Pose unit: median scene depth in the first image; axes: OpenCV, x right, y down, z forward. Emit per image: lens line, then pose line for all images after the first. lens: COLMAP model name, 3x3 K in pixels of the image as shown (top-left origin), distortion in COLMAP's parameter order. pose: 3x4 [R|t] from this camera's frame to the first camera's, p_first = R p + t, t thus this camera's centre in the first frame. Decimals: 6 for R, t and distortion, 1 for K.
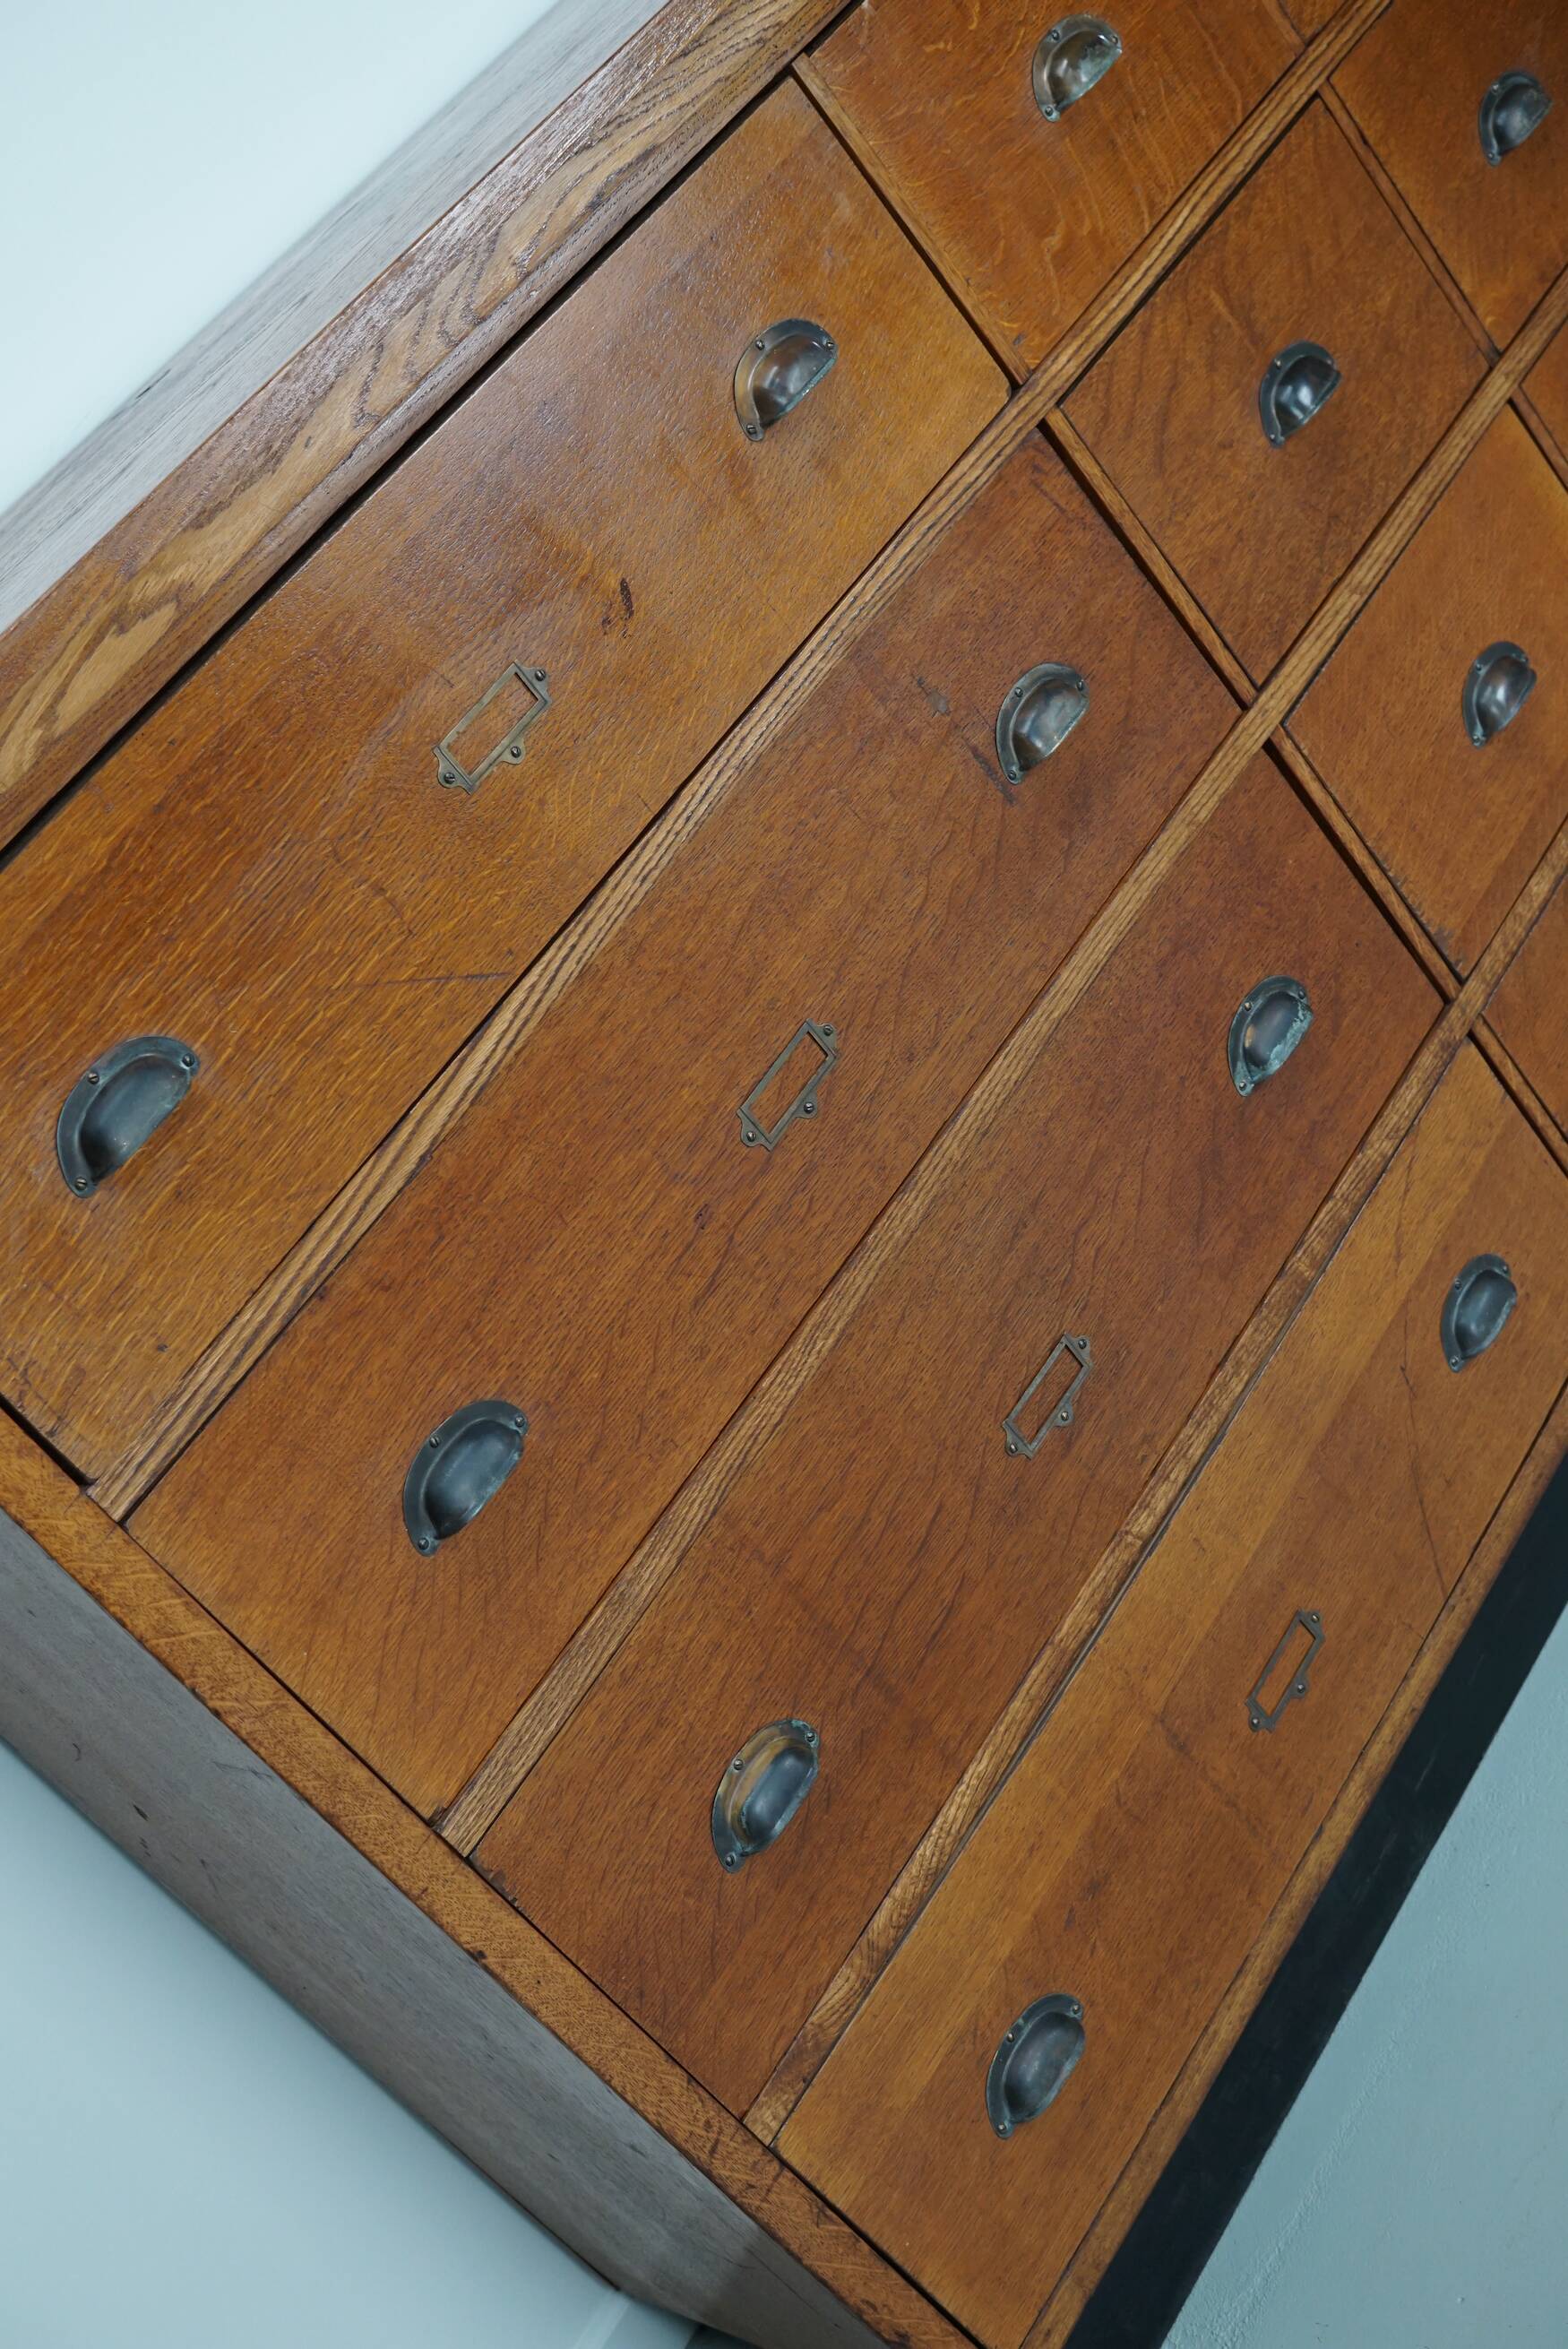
lens RADIAL K [[3015.4, 0, 795.6], [0, 3015.4, 1159.0], [0, 0, 1]] dist [-0.089747, 0.000000]
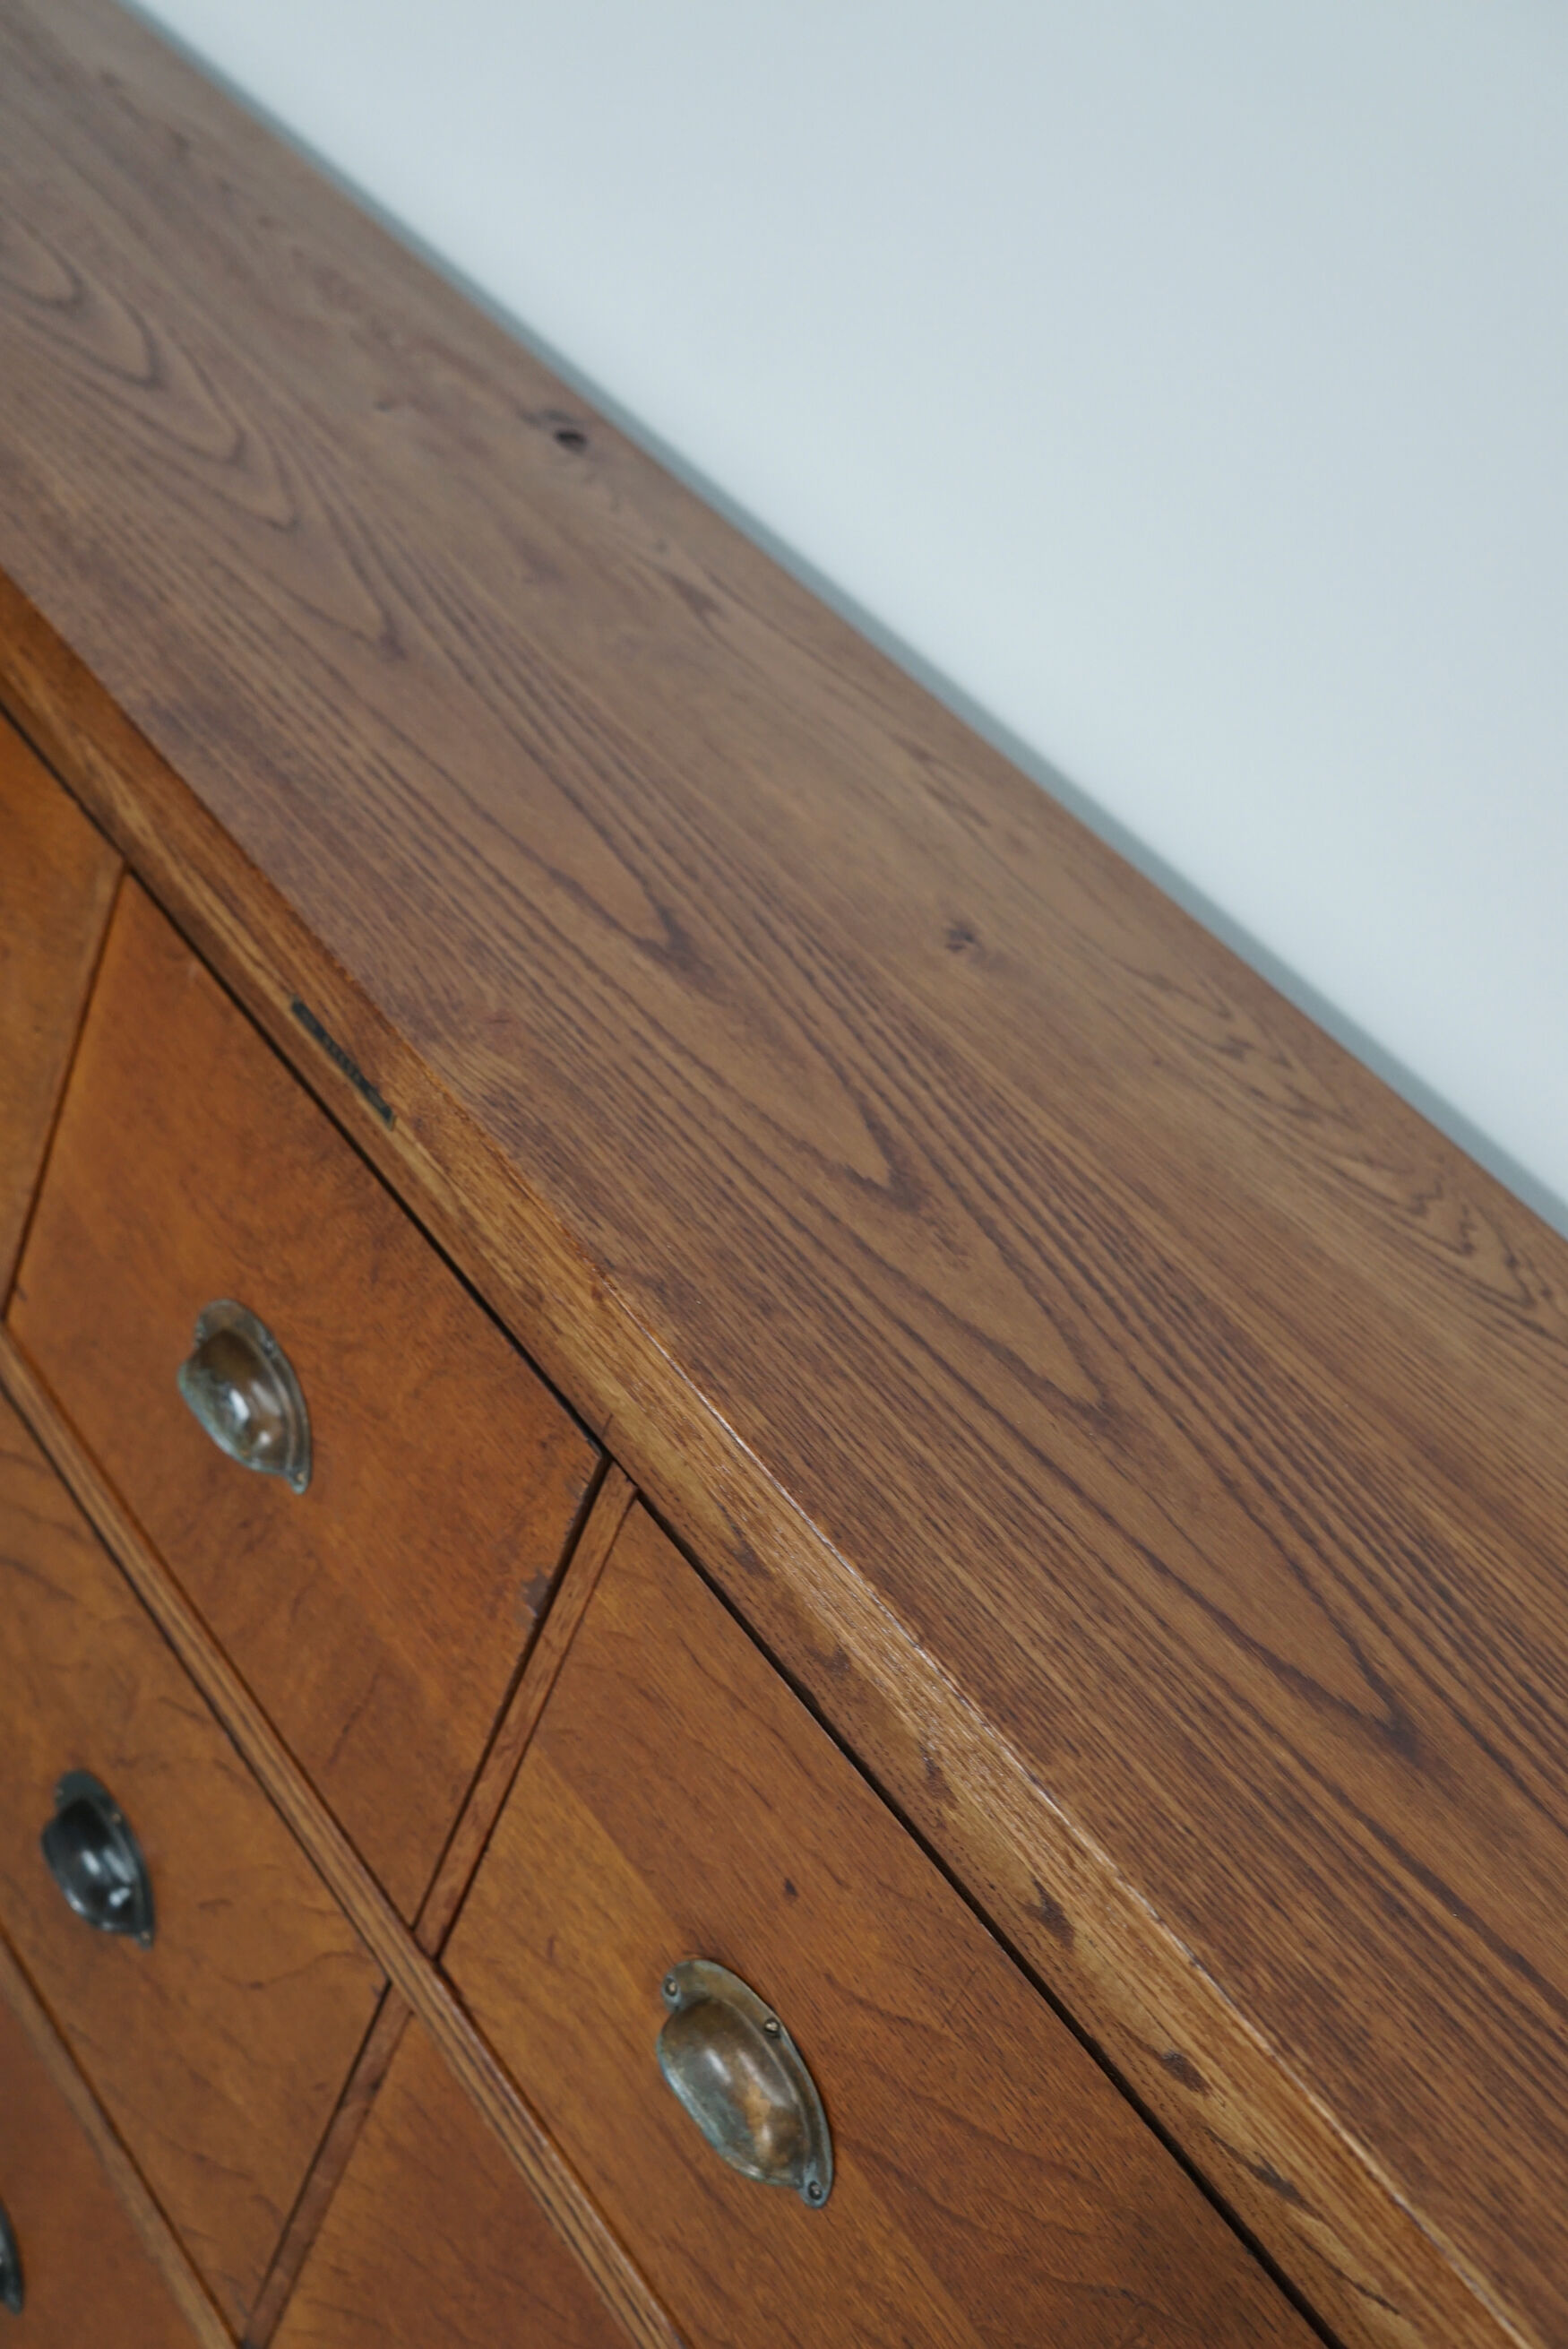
lens RADIAL K [[3015.4, 0, 799.5], [0, 3015.4, 1156.3], [0, 0, 1]] dist [-0.089747, 0.000000]
pose [[-0.354311, 0.842138, -0.406531, 0.273999], [-0.590495, 0.135611, 0.795566, -0.963556], [0.725106, 0.521932, 0.449229, 0.810757]]
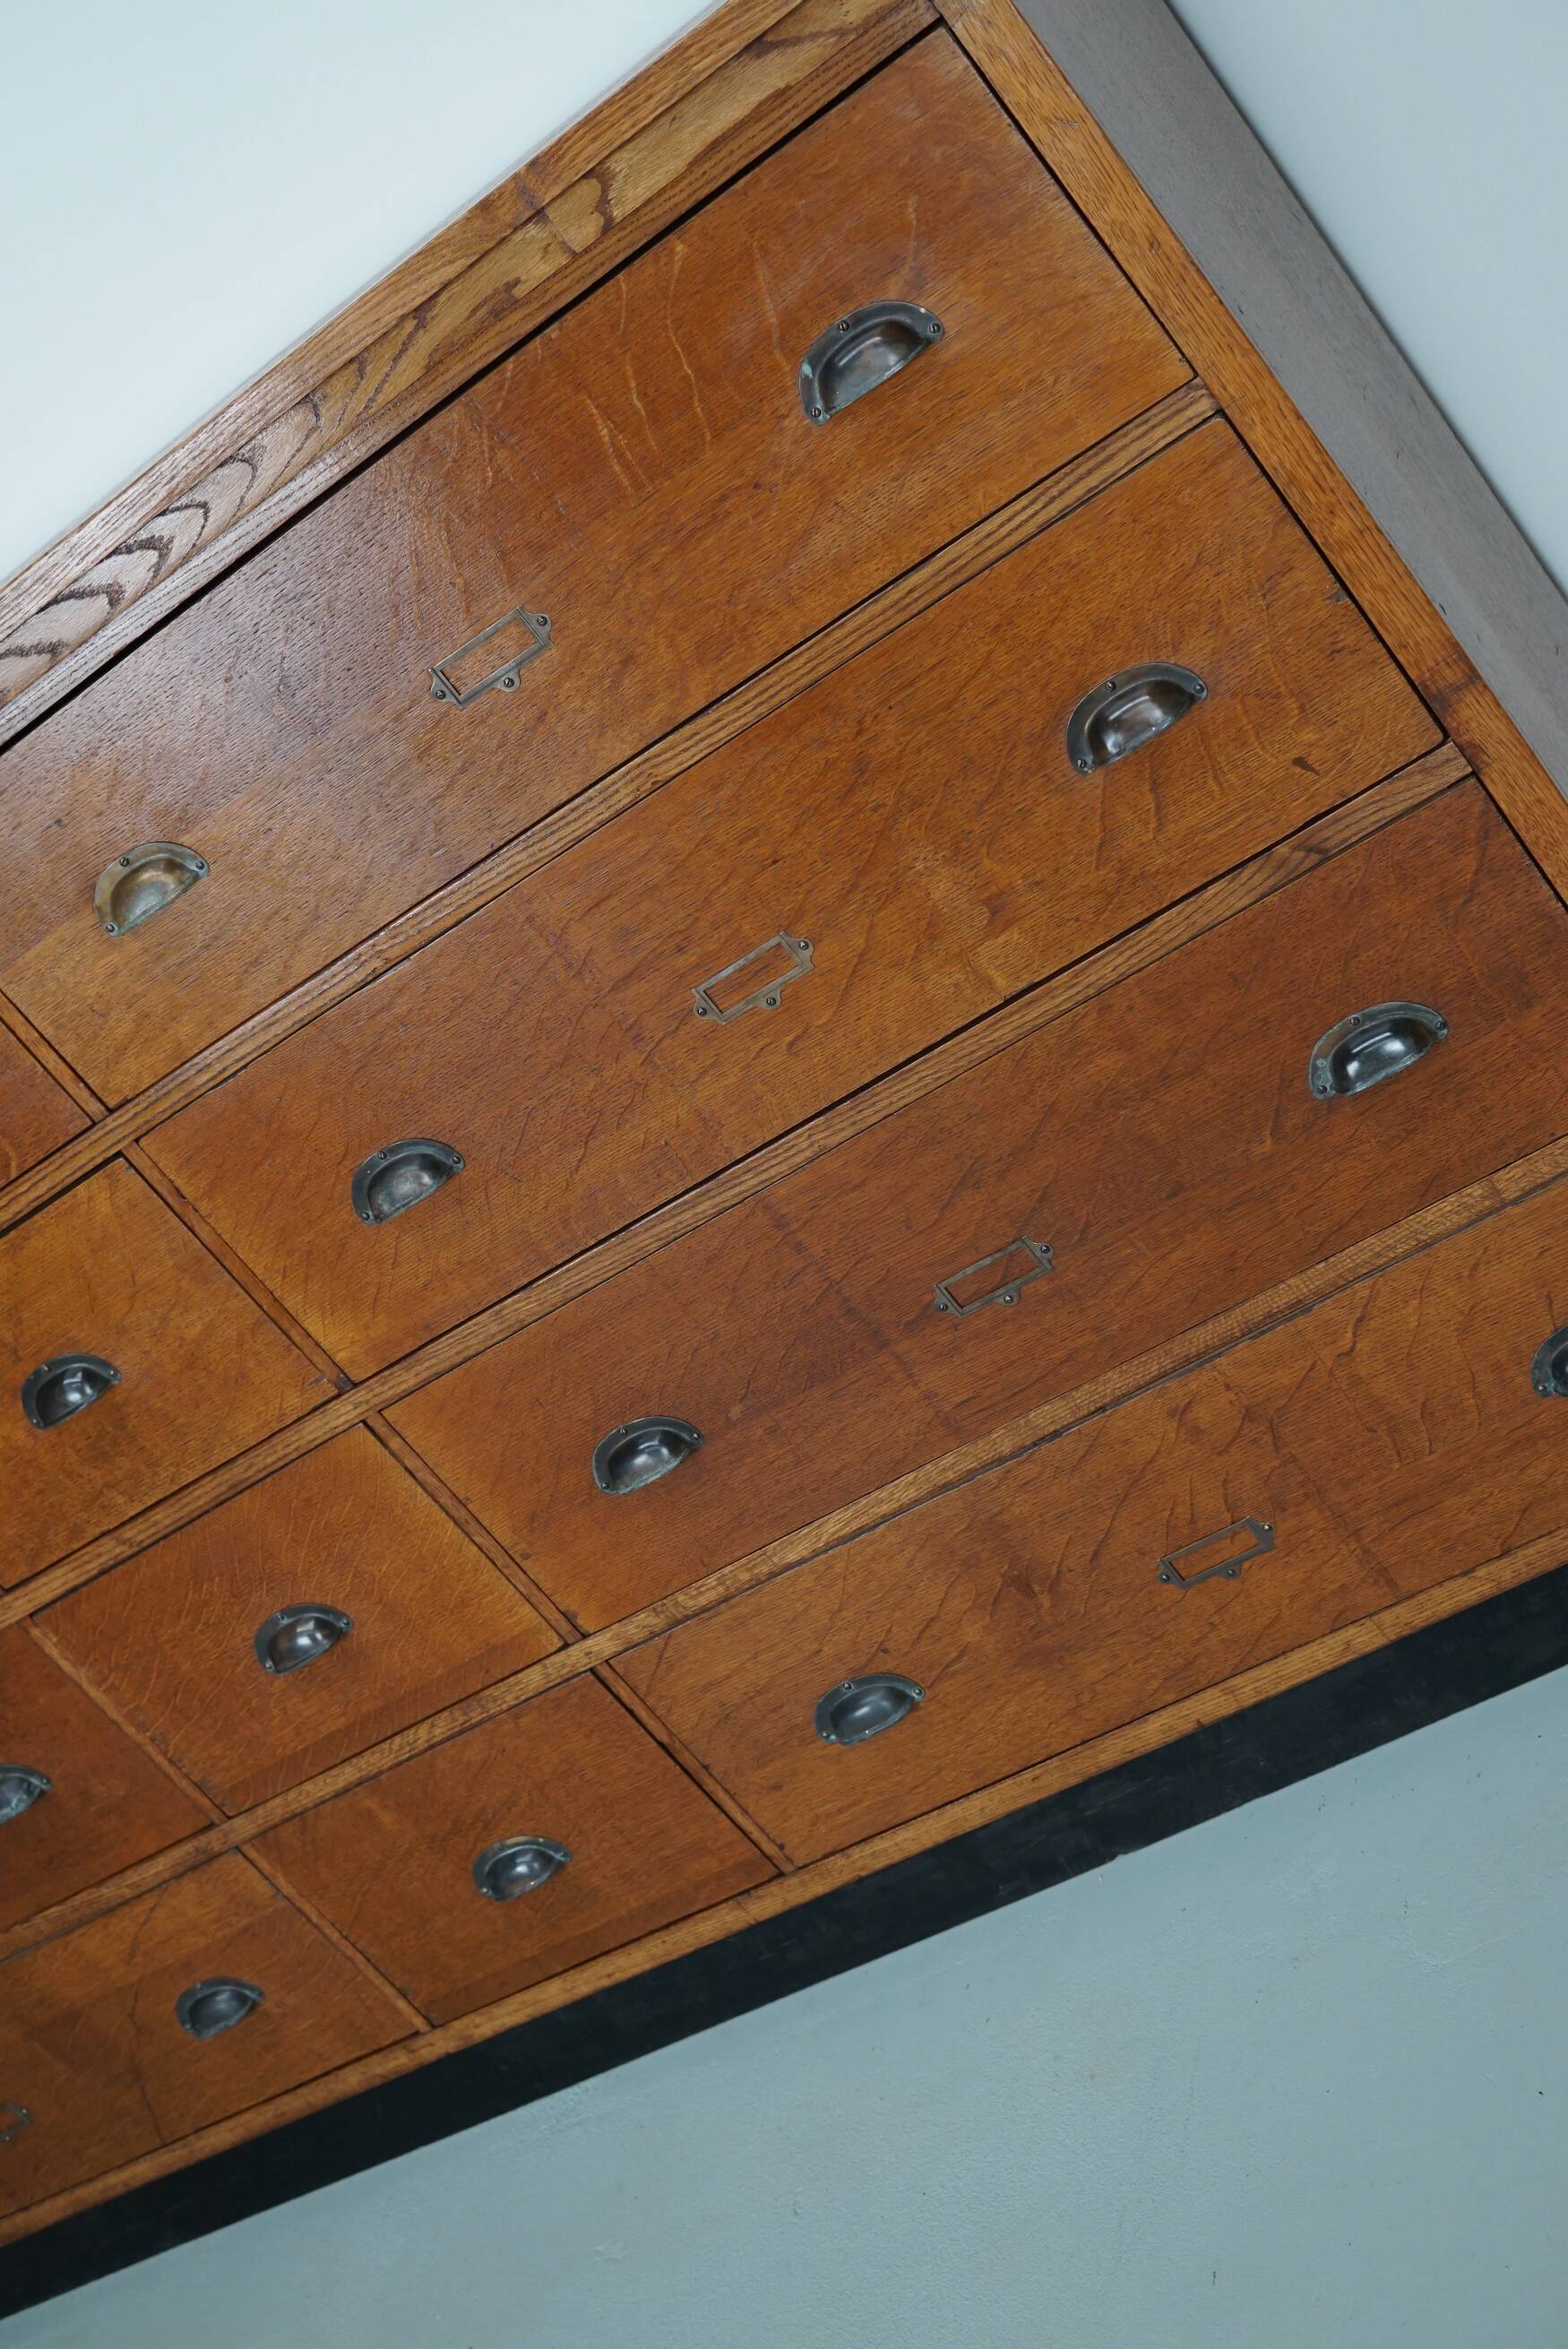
lens RADIAL K [[3015.4, 0, 754.5], [0, 3015.4, 1162.1], [0, 0, 1]] dist [-0.089747, 0.000000]
pose [[0.658269, 0.500905, -0.561939, 0.995268], [-0.105717, 0.800598, 0.589803, -1.093737], [0.745323, -0.328842, 0.579963, 0.633296]]
